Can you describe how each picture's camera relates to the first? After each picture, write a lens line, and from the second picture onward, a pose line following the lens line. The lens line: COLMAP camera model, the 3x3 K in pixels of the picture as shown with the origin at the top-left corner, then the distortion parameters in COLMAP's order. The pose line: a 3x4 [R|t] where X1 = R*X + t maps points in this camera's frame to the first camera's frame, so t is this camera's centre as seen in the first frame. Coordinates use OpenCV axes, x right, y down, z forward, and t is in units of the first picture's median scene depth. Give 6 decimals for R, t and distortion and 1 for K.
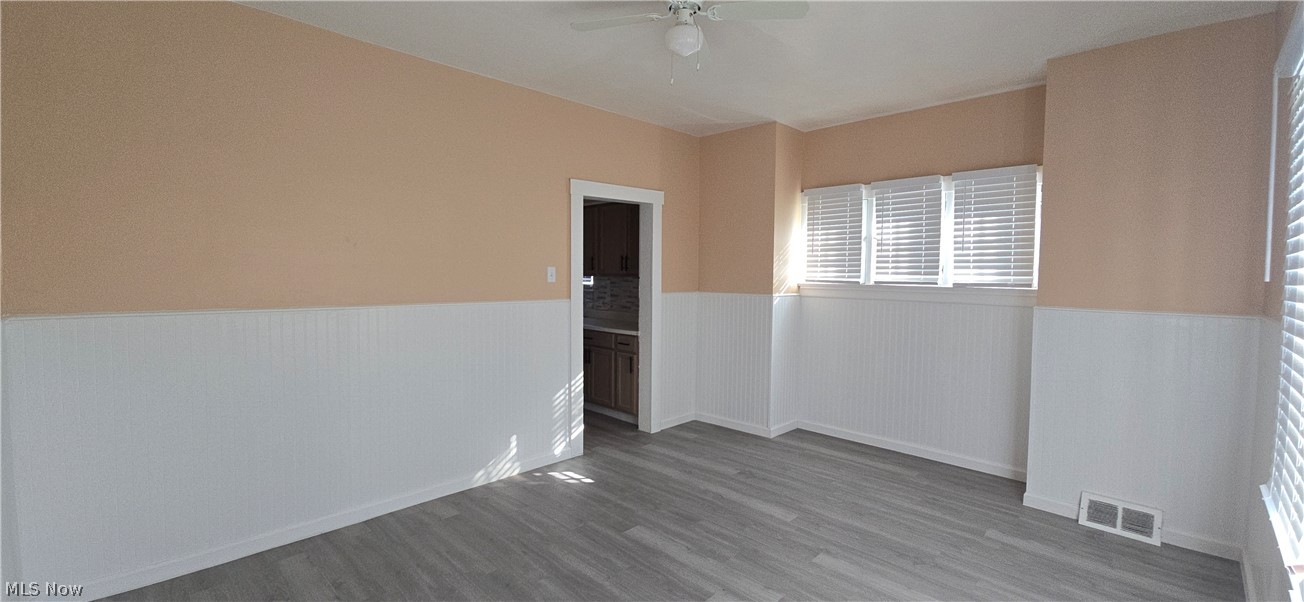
lens RADIAL K [[528.0, 0, 659.2], [0, 528.0, 296.7], [0, 0, 1]] dist [0.000648, 0.000001]
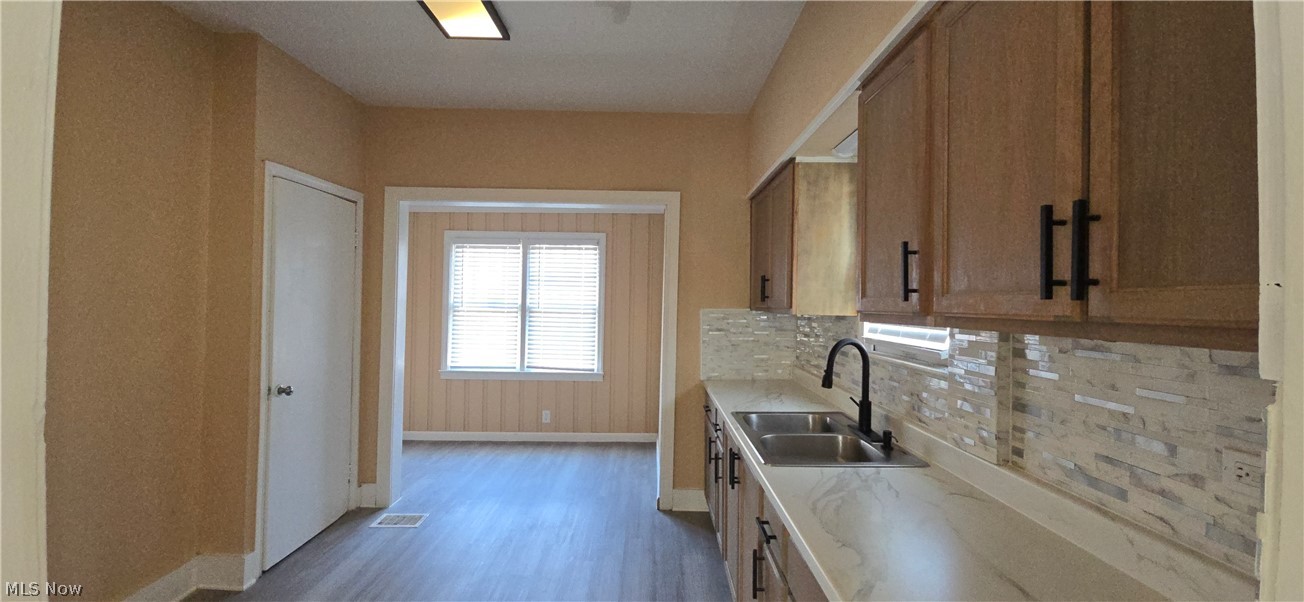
lens RADIAL K [[528.0, 0, 659.2], [0, 528.0, 296.7], [0, 0, 1]] dist [0.000648, 0.000001]
pose [[0.712170, -0.002583, -0.702002, -0.054643], [-0.044478, 0.997818, -0.048794, -0.048743], [0.700597, 0.065973, 0.710501, 1.049584]]
